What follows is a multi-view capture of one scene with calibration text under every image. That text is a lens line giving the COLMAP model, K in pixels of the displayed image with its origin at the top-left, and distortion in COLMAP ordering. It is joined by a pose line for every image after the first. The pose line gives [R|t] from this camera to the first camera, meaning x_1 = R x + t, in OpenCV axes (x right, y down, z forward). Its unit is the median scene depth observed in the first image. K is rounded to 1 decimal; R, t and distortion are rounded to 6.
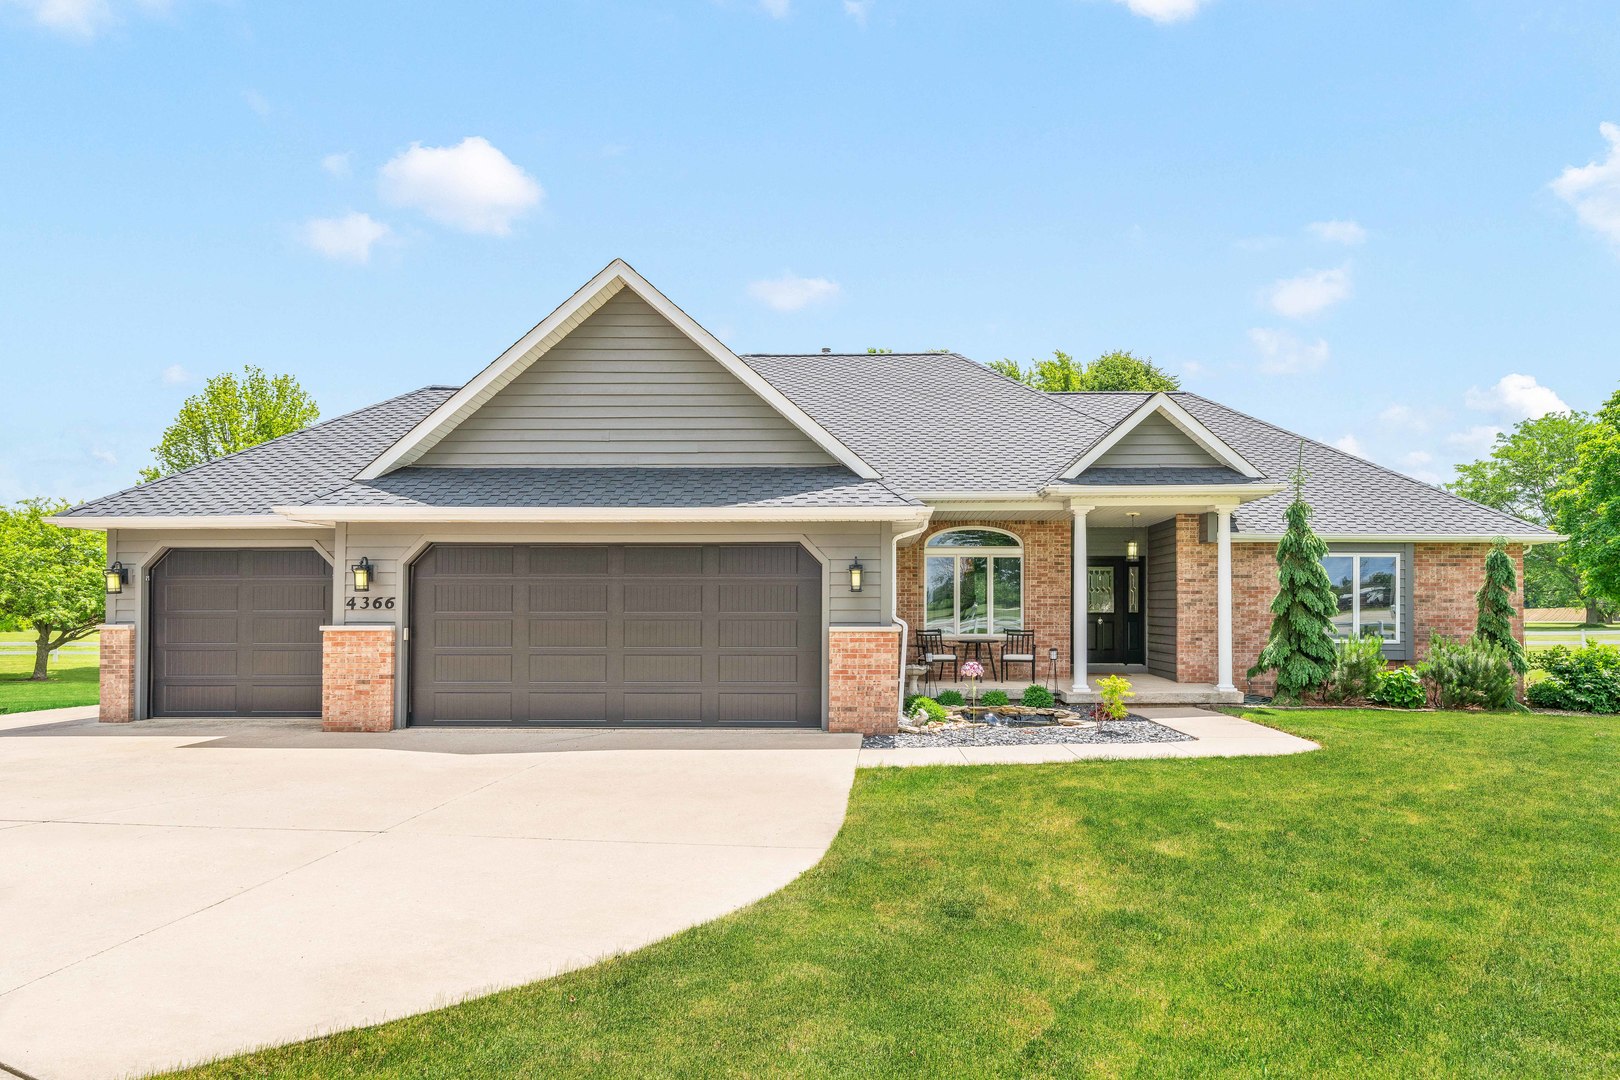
lens RADIAL K [[876.0, 0, 810.0], [0, 876.0, 540.0], [0, 0, 1]] dist [0.003896, 0.000143]
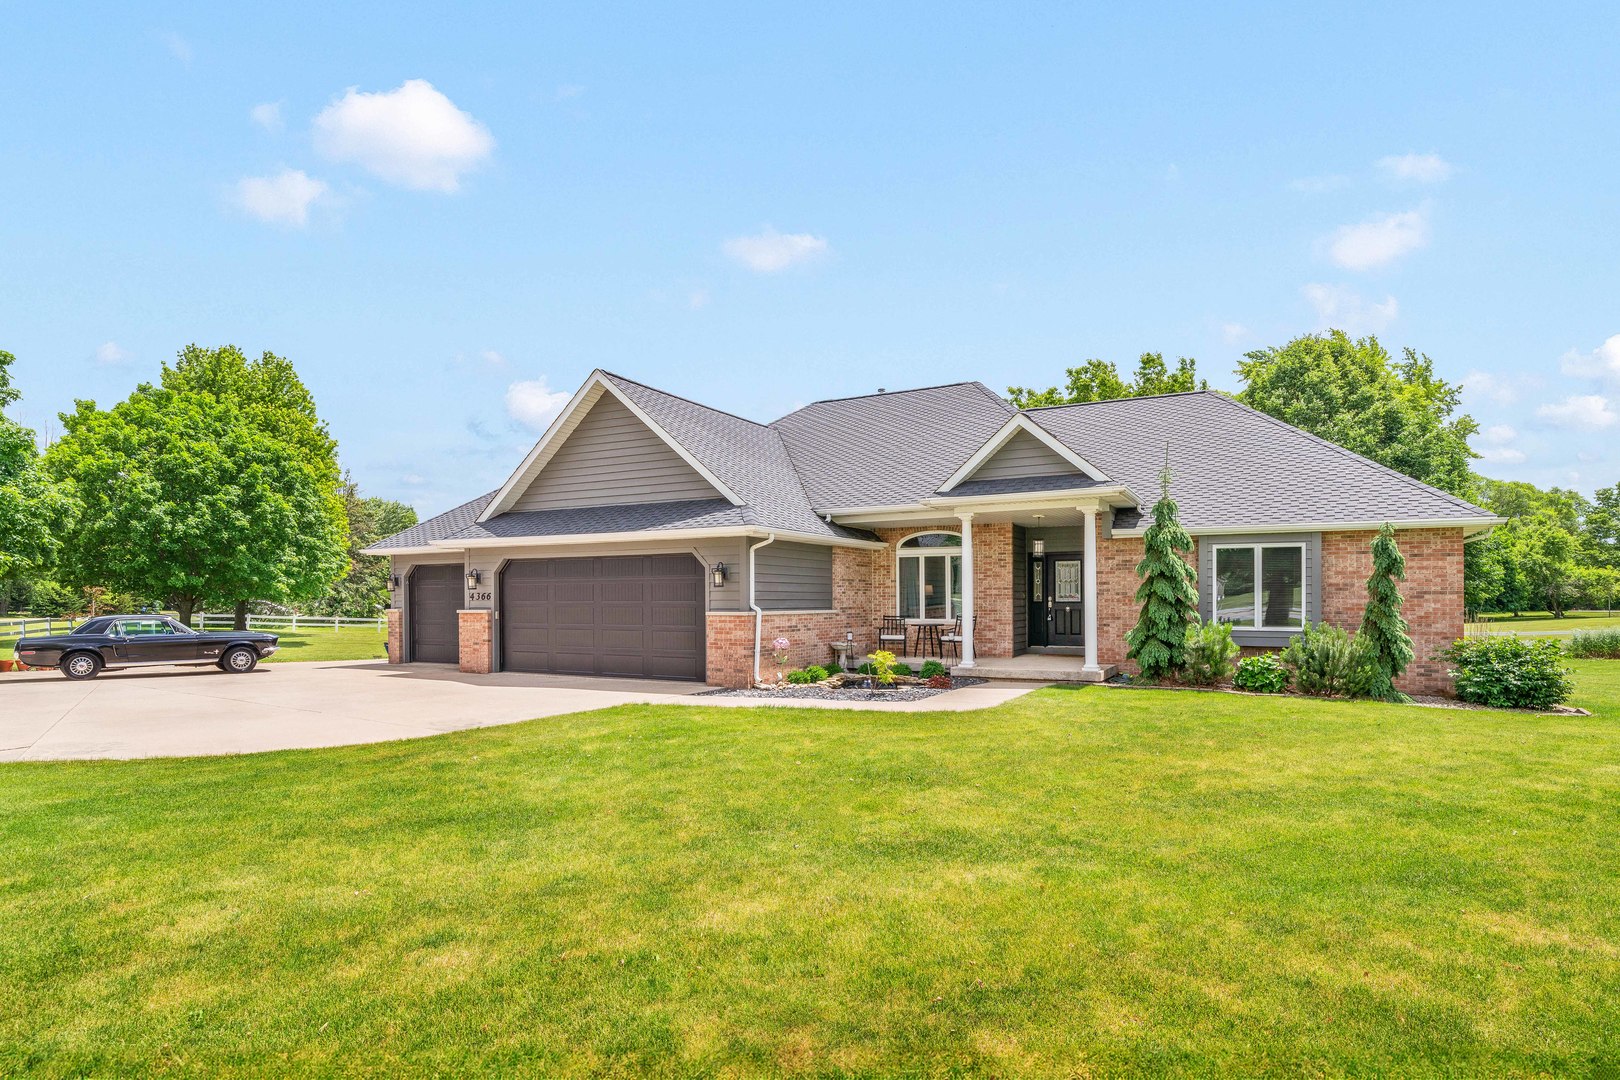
lens RADIAL K [[775.7, 0, 810.0], [0, 775.7, 540.0], [0, 0, 1]] dist [-0.001142, 0.000045]
pose [[0.905412, -0.035321, -0.423062, 0.636537], [0.035719, 0.999337, -0.006991, -0.002305], [0.423029, -0.008782, 0.906074, -0.062748]]
